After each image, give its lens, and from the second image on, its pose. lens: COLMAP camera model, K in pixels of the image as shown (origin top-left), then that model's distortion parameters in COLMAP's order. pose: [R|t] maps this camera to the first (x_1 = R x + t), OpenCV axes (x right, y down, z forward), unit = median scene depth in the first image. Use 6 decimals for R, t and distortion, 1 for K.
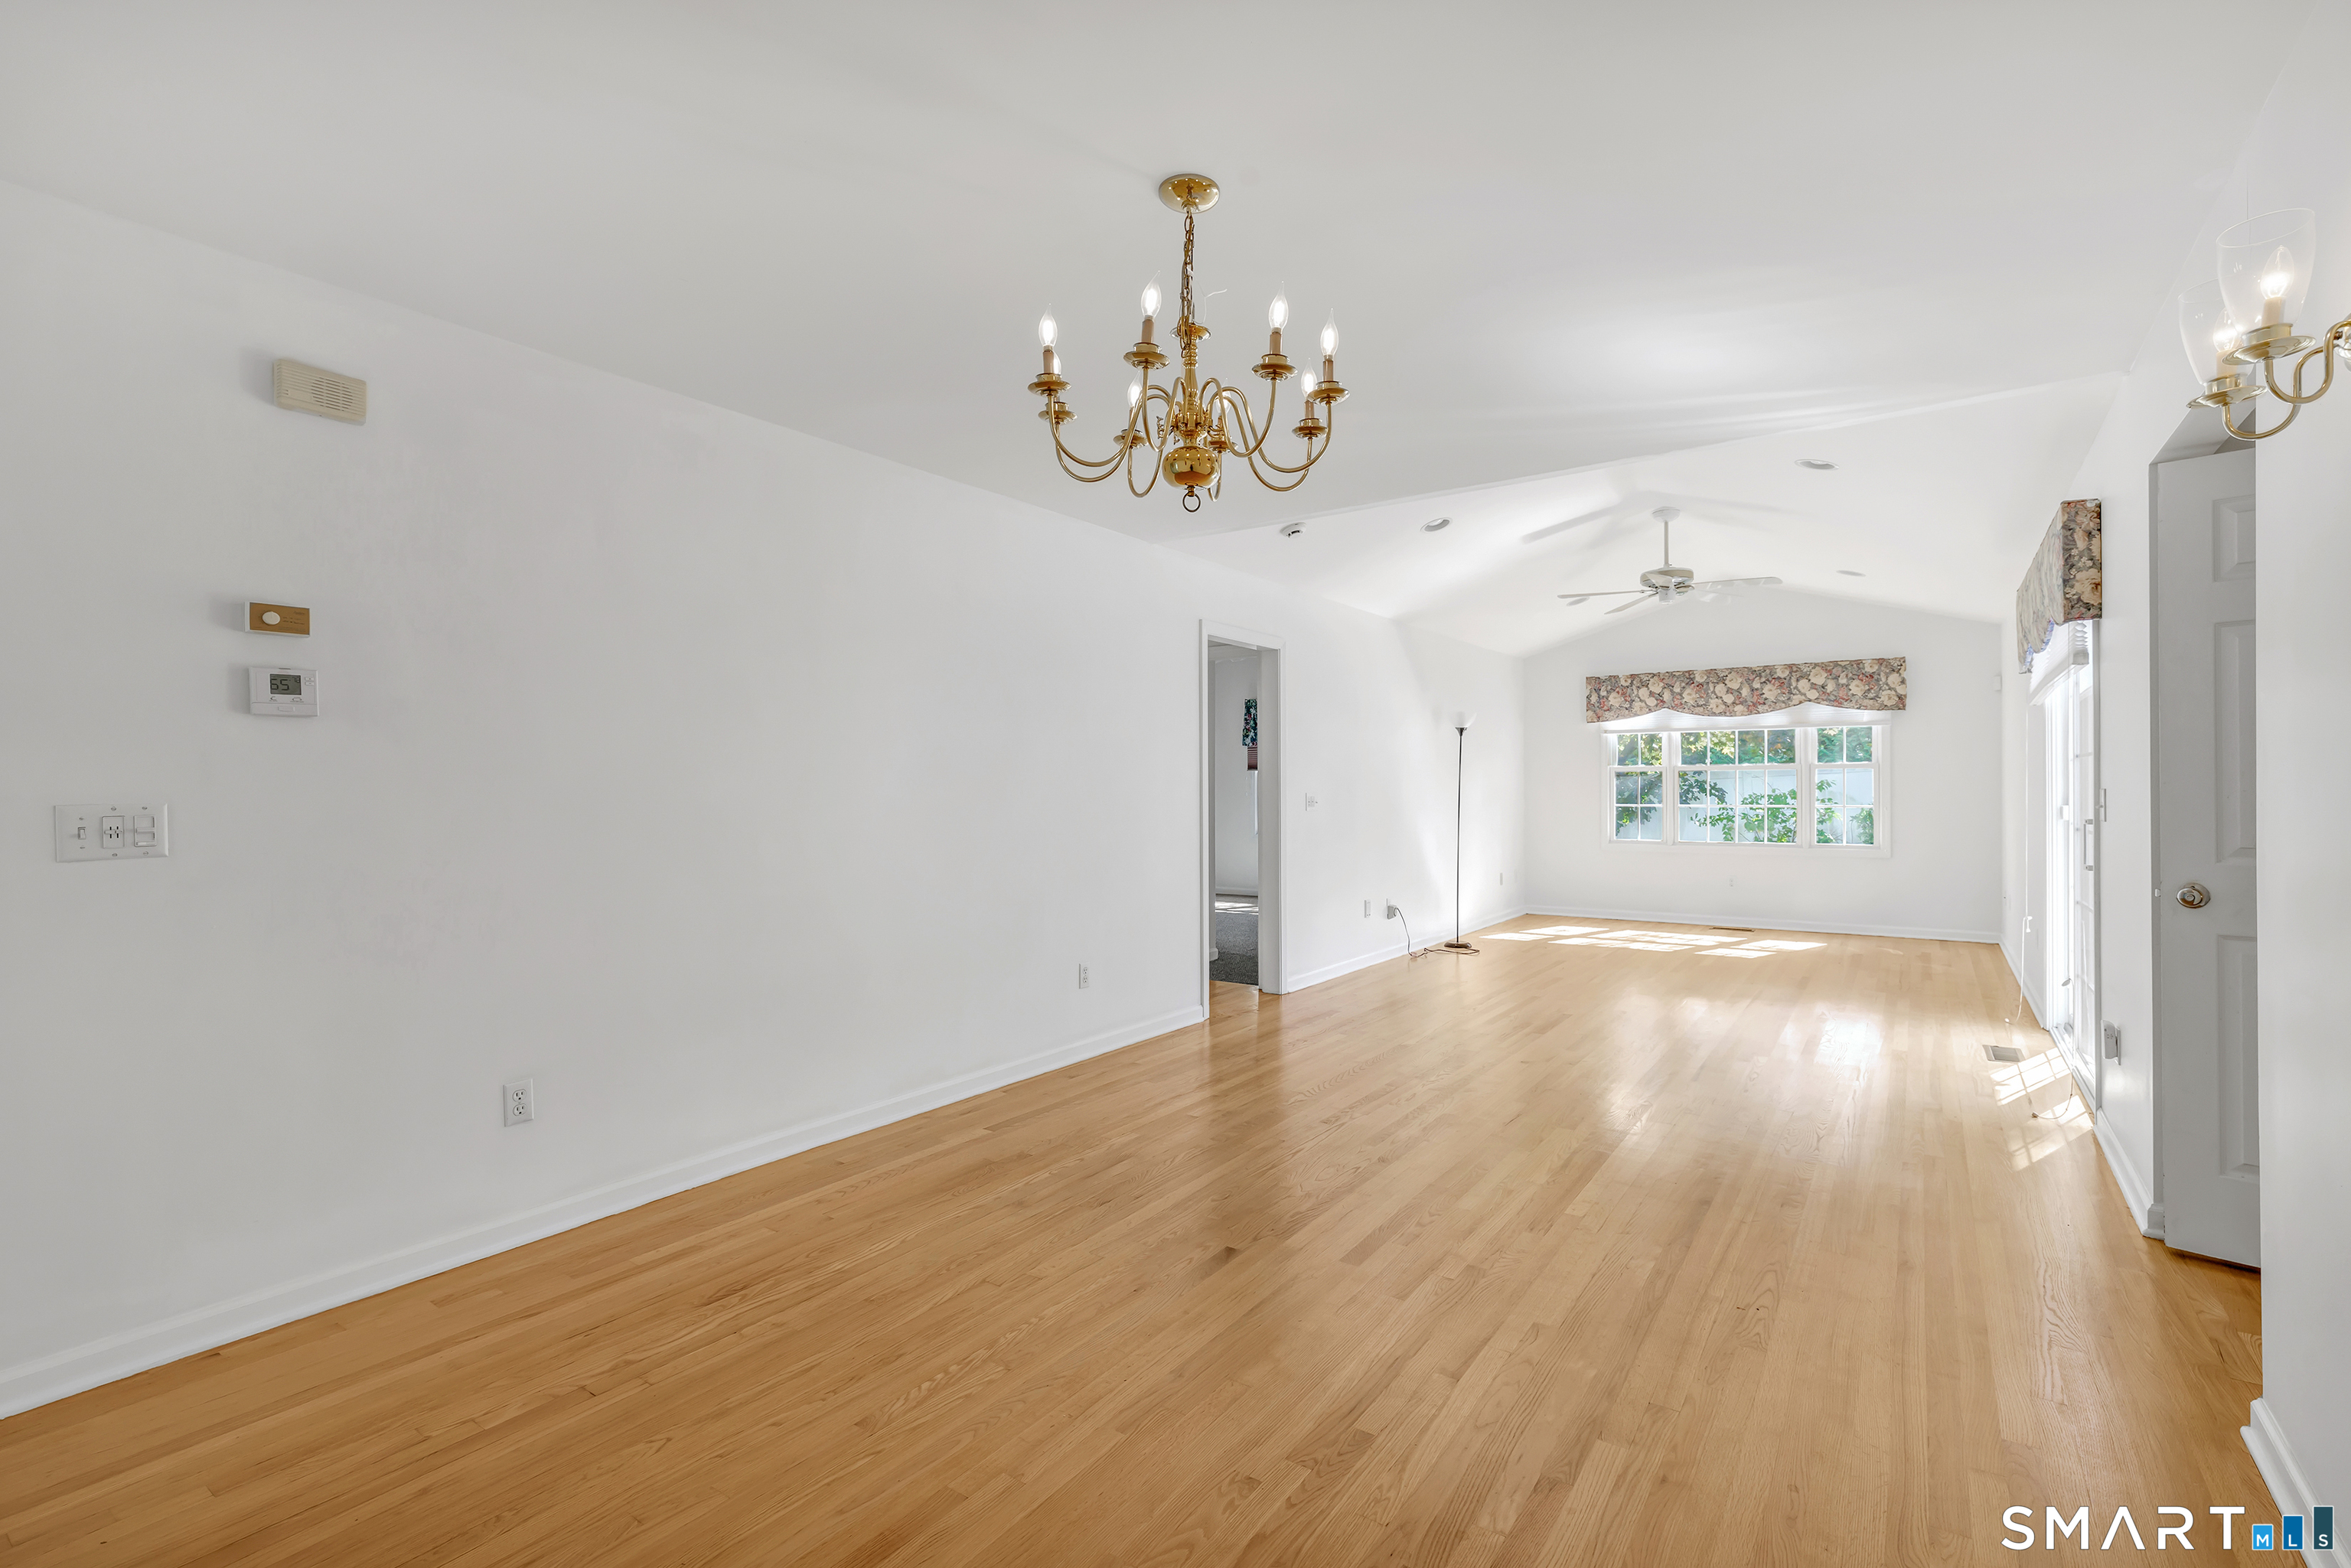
lens RADIAL K [[1022.2, 0, 1208.7], [0, 1022.2, 786.8], [0, 0, 1]] dist [-0.000982, 0.000098]
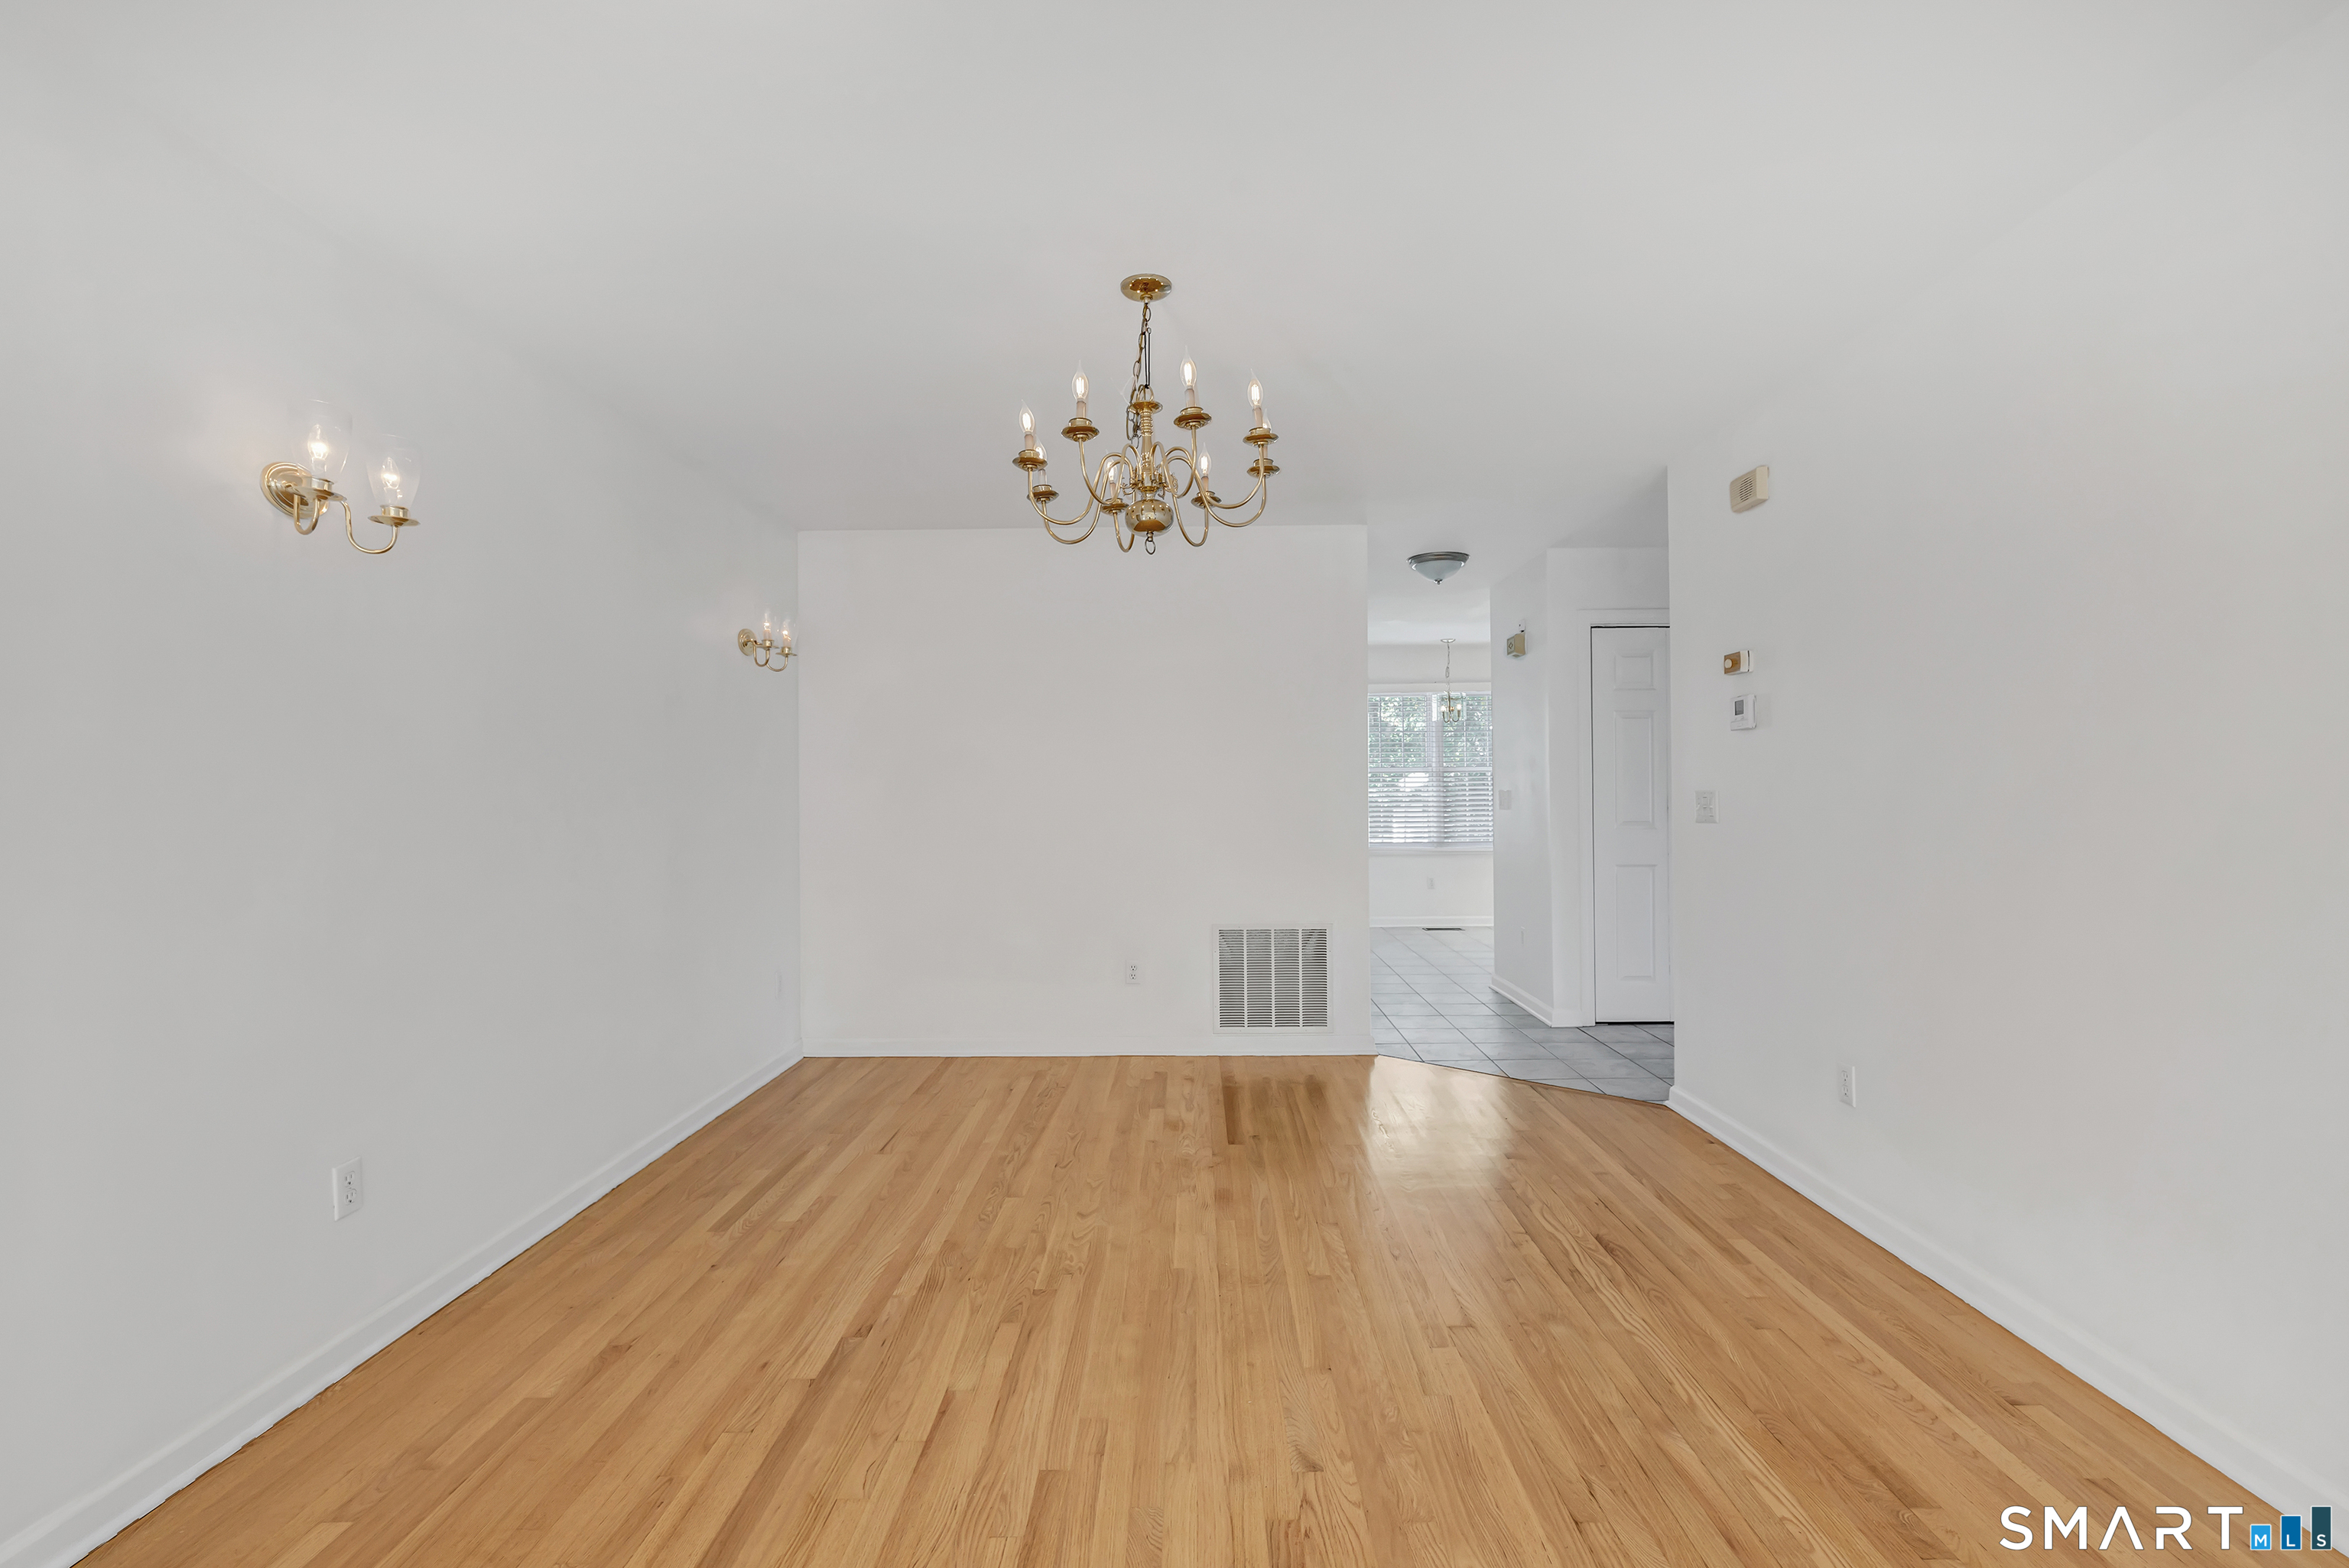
lens RADIAL K [[1057.5, 0, 1174.5], [0, 1057.5, 784.0], [0, 0, 1]] dist [-0.005361, 0.000057]
pose [[-0.842182, 0.005890, -0.539161, 0.542774], [0.010648, 0.999927, -0.005709, 0.006348], [0.539088, -0.010549, -0.842183, 1.779637]]
